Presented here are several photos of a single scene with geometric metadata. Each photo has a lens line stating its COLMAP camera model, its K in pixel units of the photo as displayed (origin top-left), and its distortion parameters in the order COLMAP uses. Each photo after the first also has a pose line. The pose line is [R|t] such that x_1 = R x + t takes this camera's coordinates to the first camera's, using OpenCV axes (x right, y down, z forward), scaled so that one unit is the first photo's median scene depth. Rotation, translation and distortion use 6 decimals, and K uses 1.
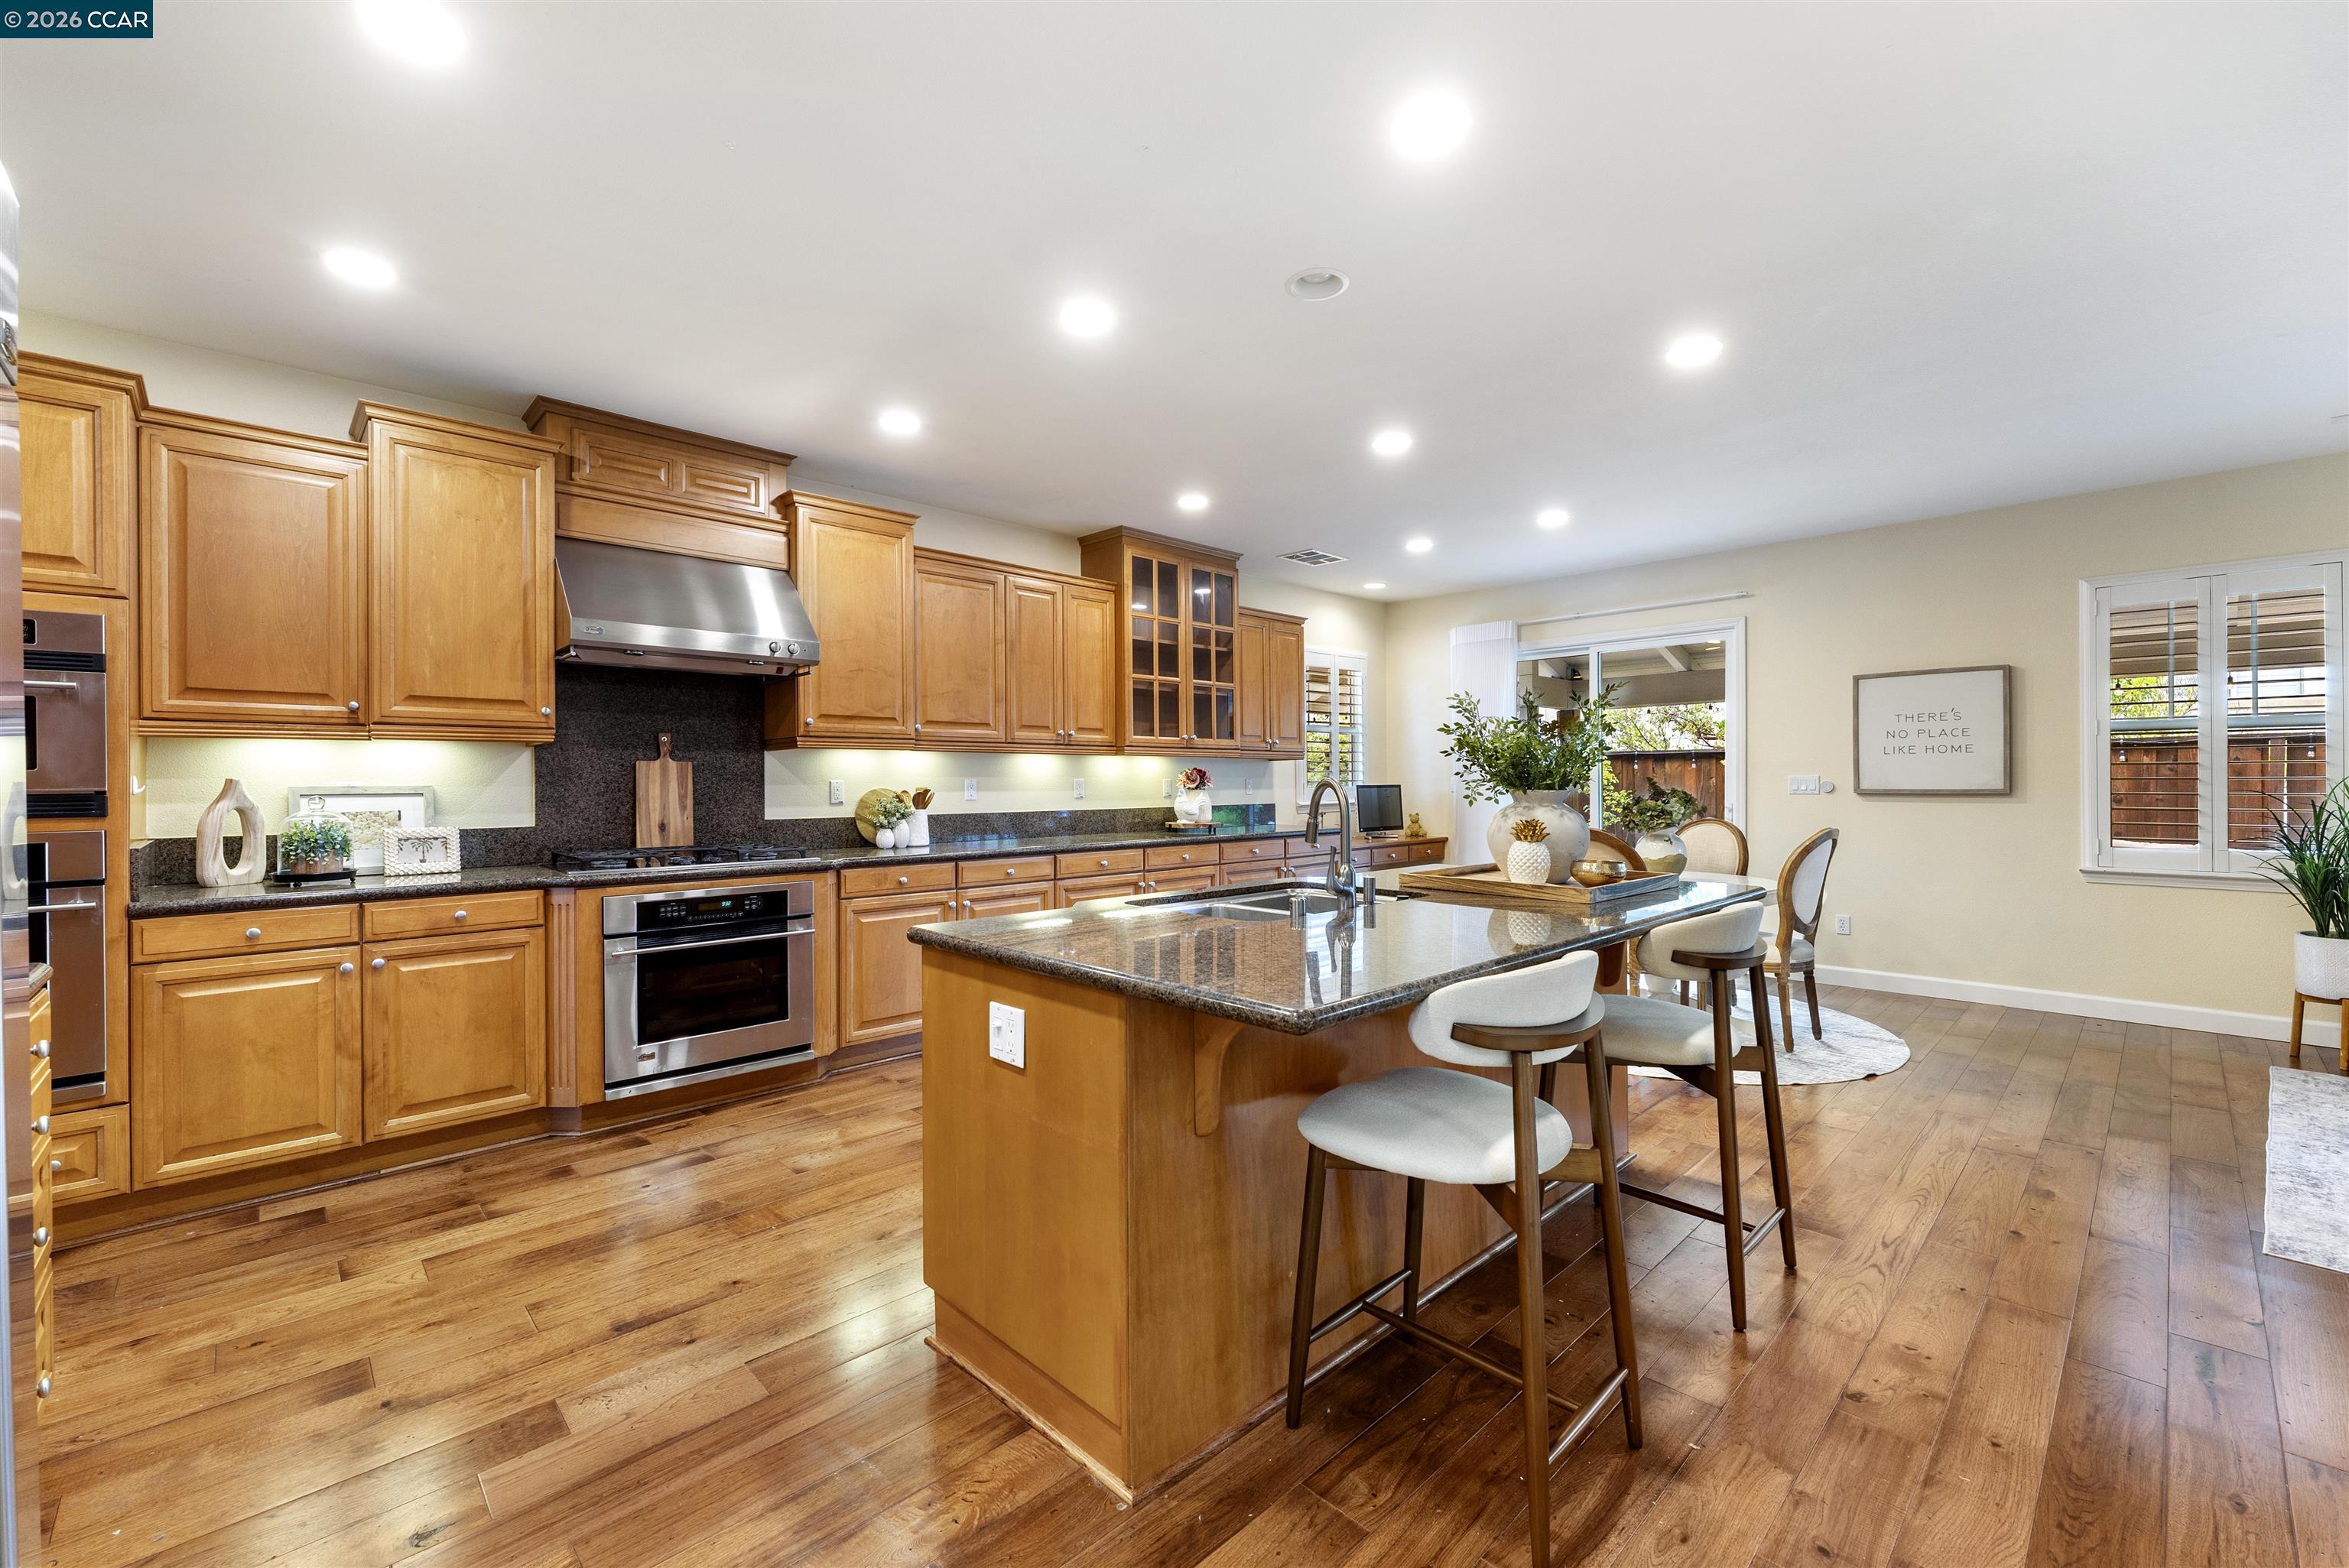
lens RADIAL K [[968.2, 0, 1174.5], [0, 968.2, 784.0], [0, 0, 1]] dist [-0.020971, 0.000488]
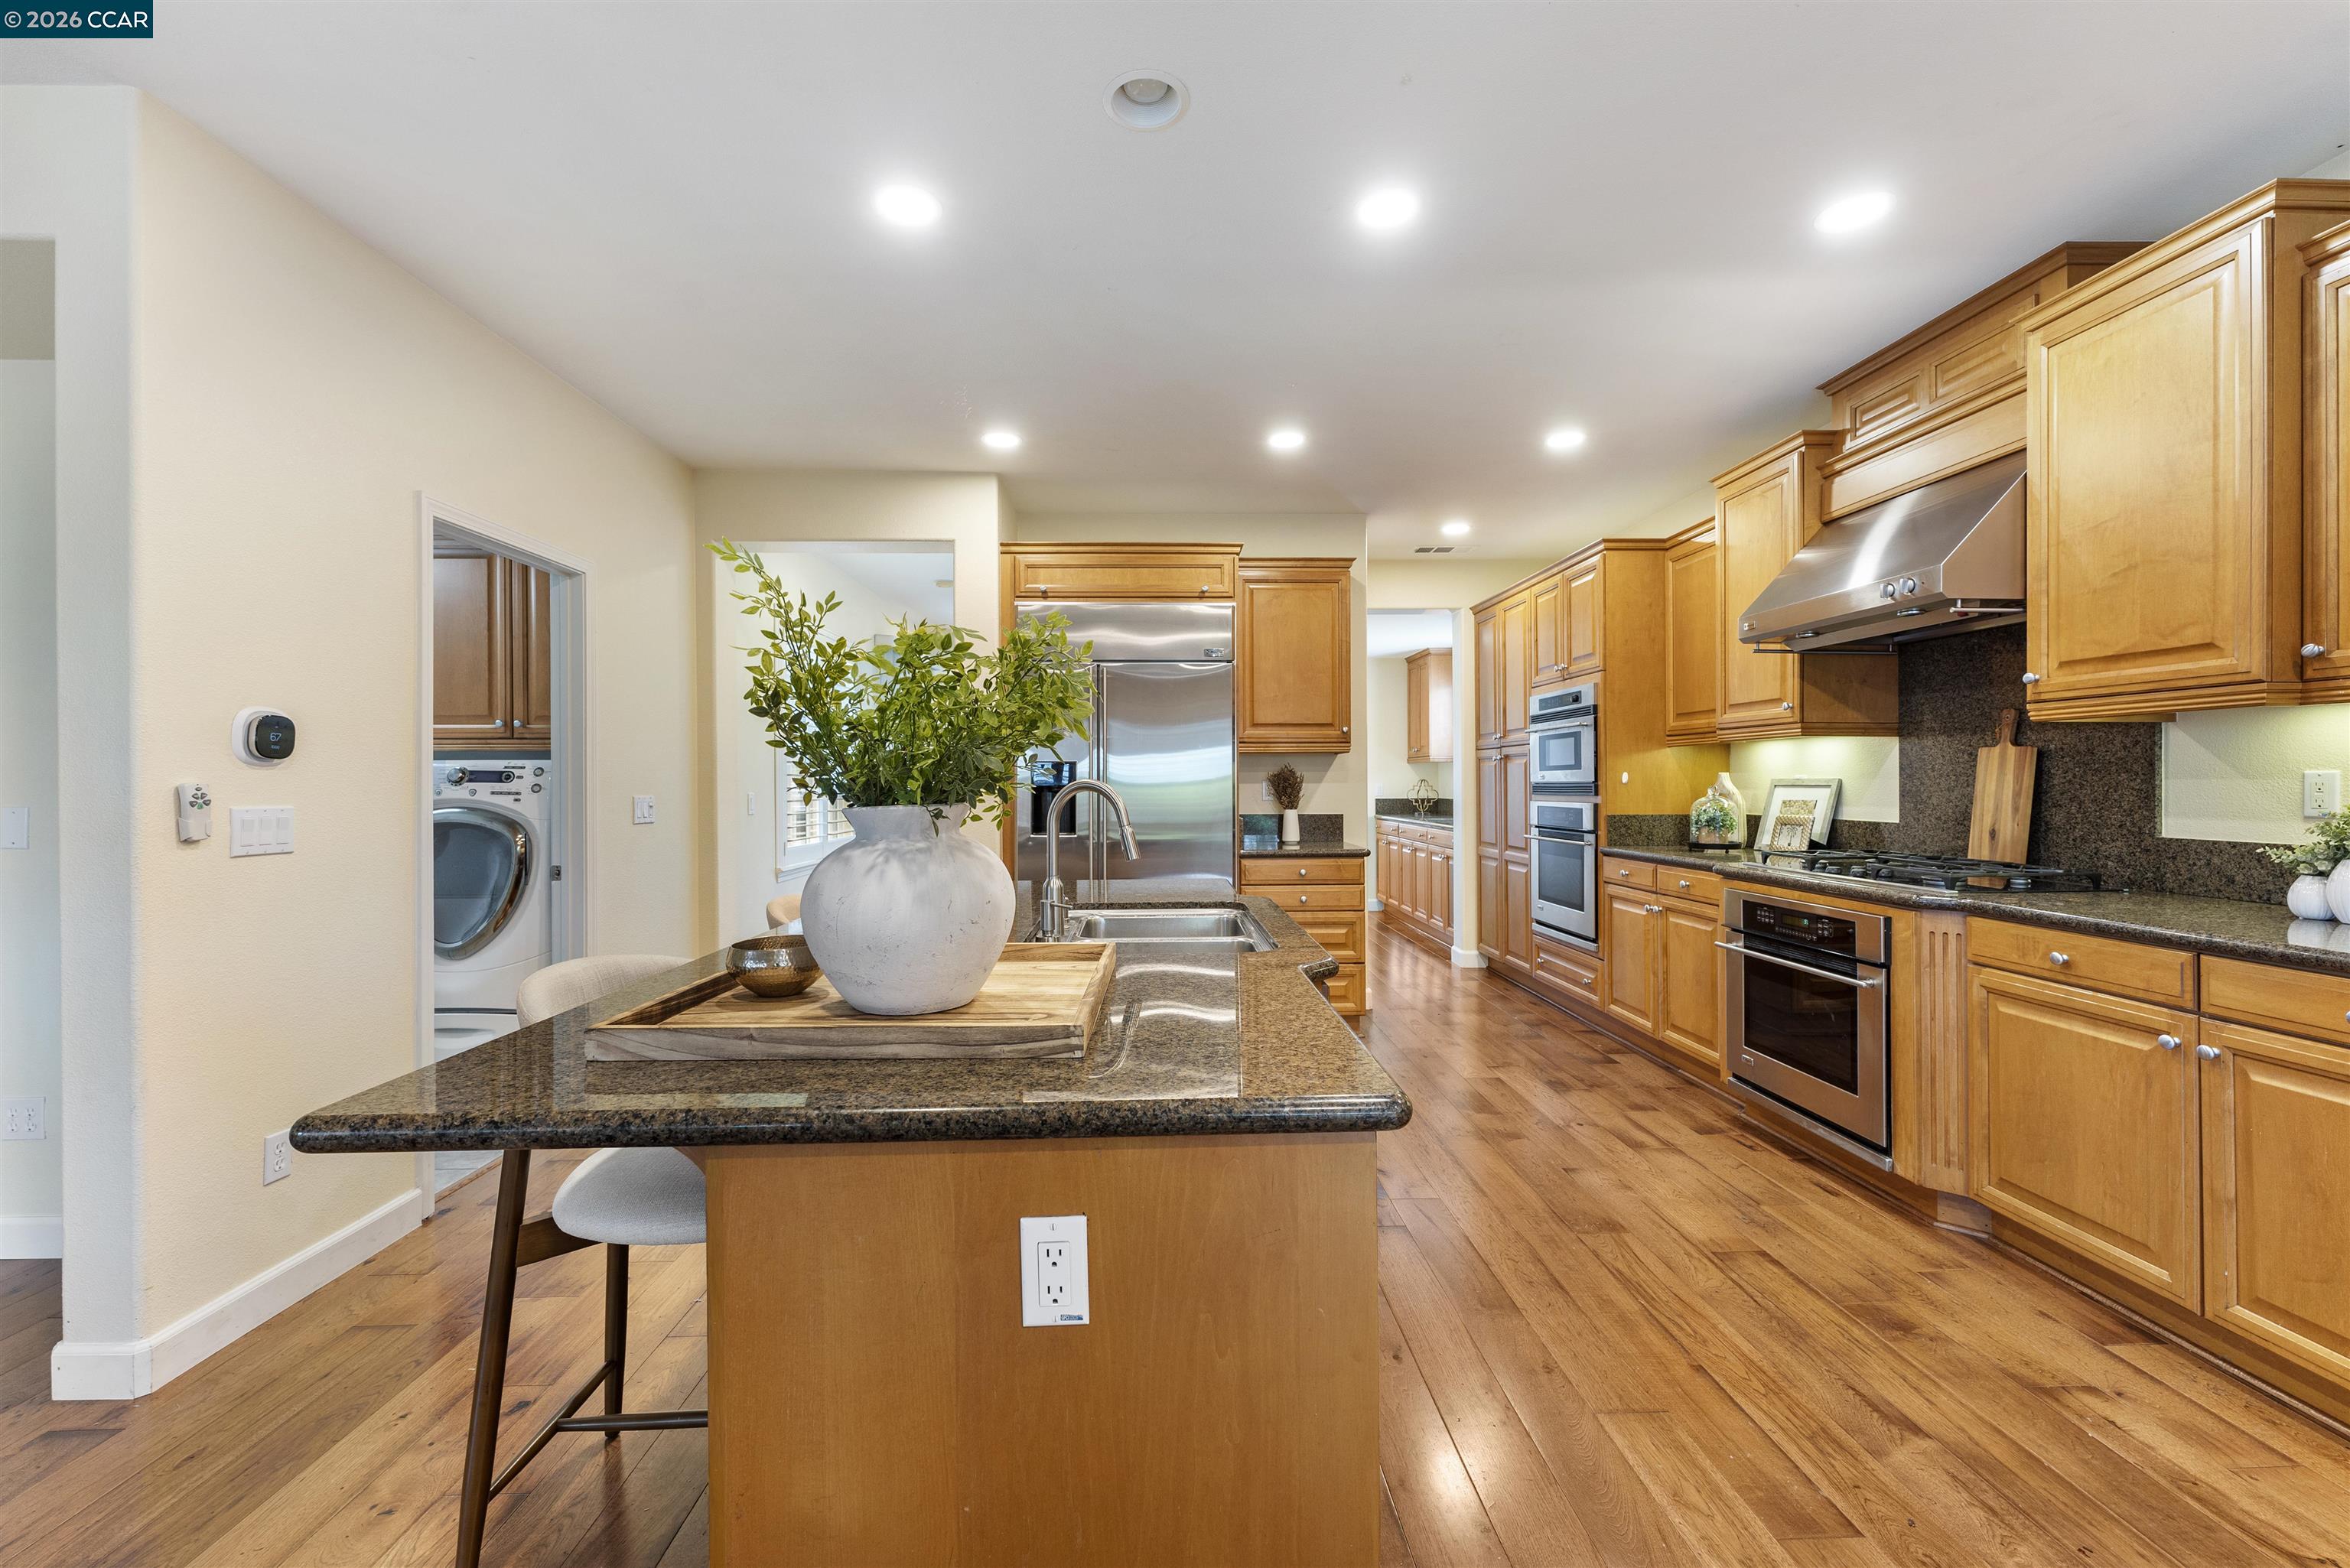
lens RADIAL K [[968.7, 0, 1175.0], [0, 968.7, 784.0], [0, 0, 1]] dist [-0.020971, 0.000488]
pose [[-0.686081, 0.011917, -0.727428, 0.452604], [0.008668, 0.999929, 0.008206, -0.006278], [0.727474, -0.000675, -0.686135, 1.032492]]
